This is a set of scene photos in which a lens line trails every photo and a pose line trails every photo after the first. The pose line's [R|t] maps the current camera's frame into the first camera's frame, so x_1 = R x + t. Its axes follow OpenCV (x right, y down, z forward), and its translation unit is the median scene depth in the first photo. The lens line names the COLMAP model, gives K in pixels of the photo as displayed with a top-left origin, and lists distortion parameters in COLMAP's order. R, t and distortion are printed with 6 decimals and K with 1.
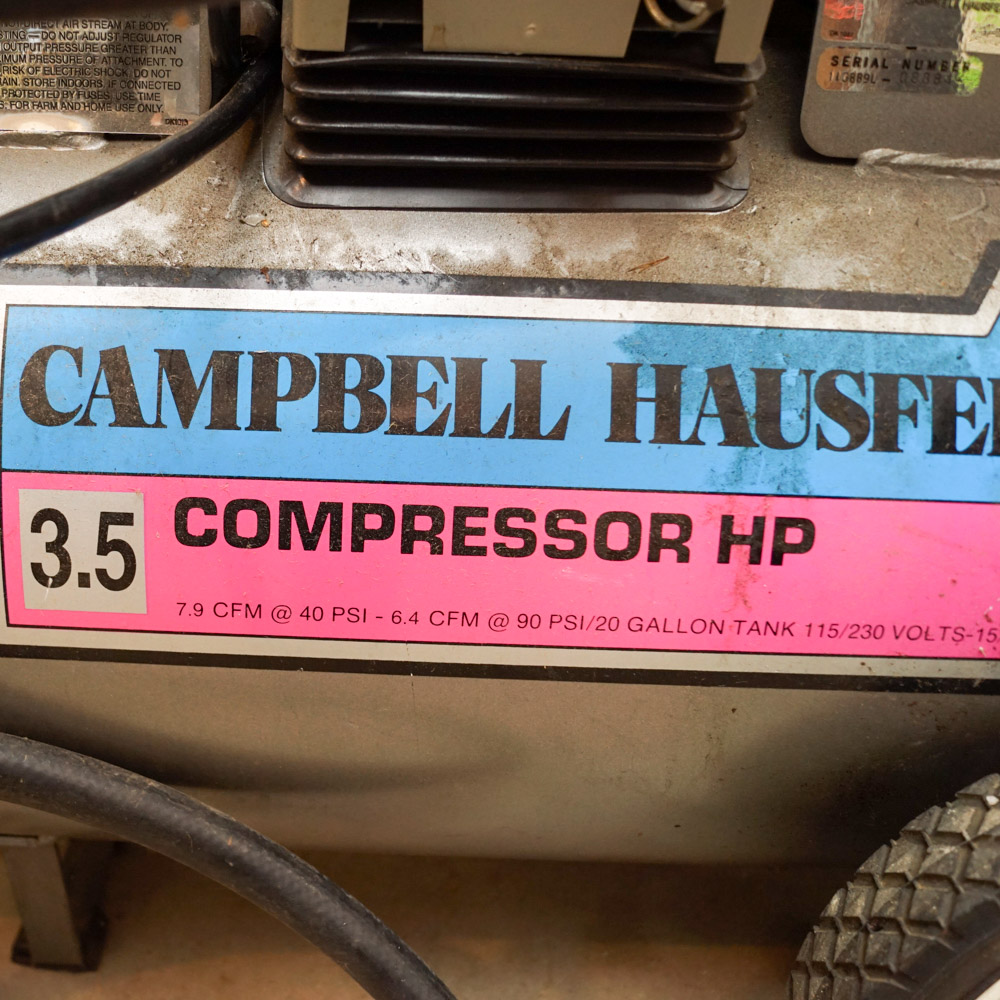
lens RADIAL K [[1167.9, 0, 340.1], [0, 1167.9, 502.4], [0, 0, 1]] dist [-0.094666, 0.025726]
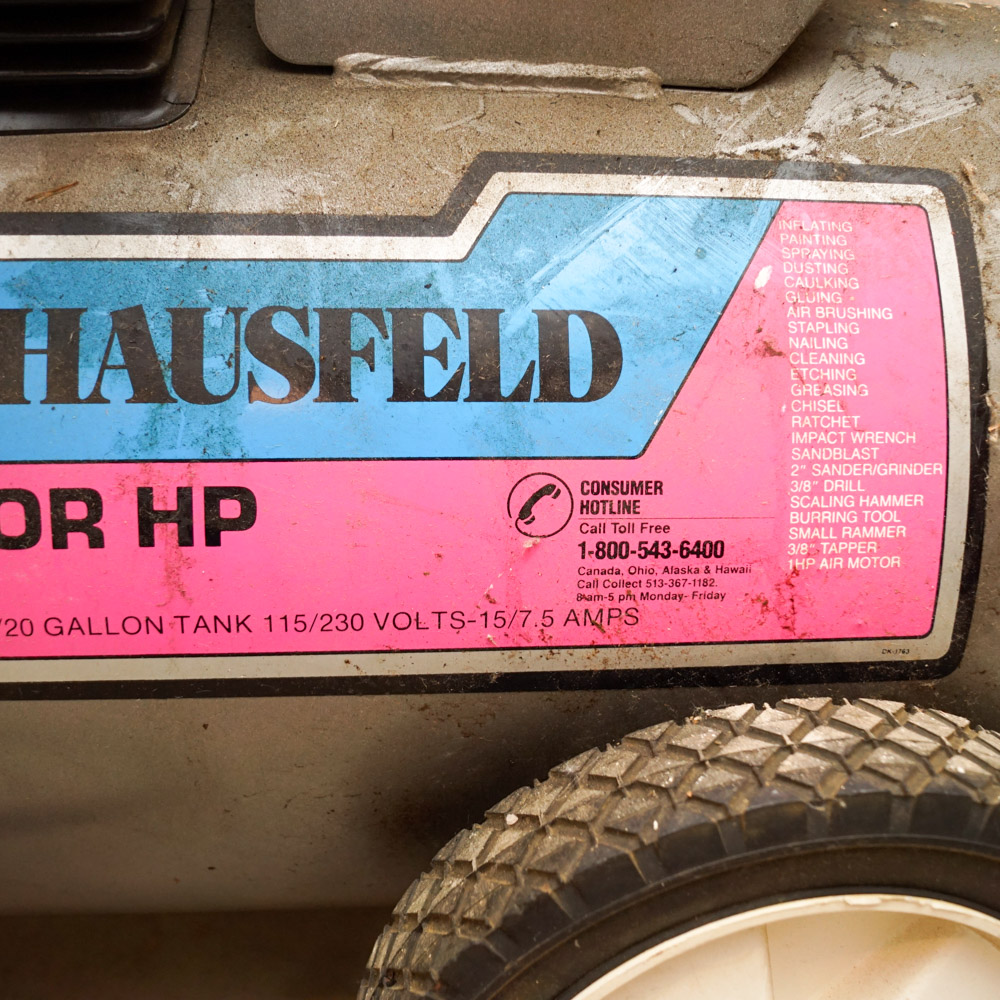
lens RADIAL K [[1146.5, 0, 500.0], [0, 1146.5, 500.0], [0, 0, 1]] dist [-0.095650, 0.013702]
pose [[0.990701, -0.044250, 0.128661, 0.479450], [0.048971, 0.998229, -0.033760, 0.059355], [-0.126939, 0.039747, 0.991114, 0.168823]]
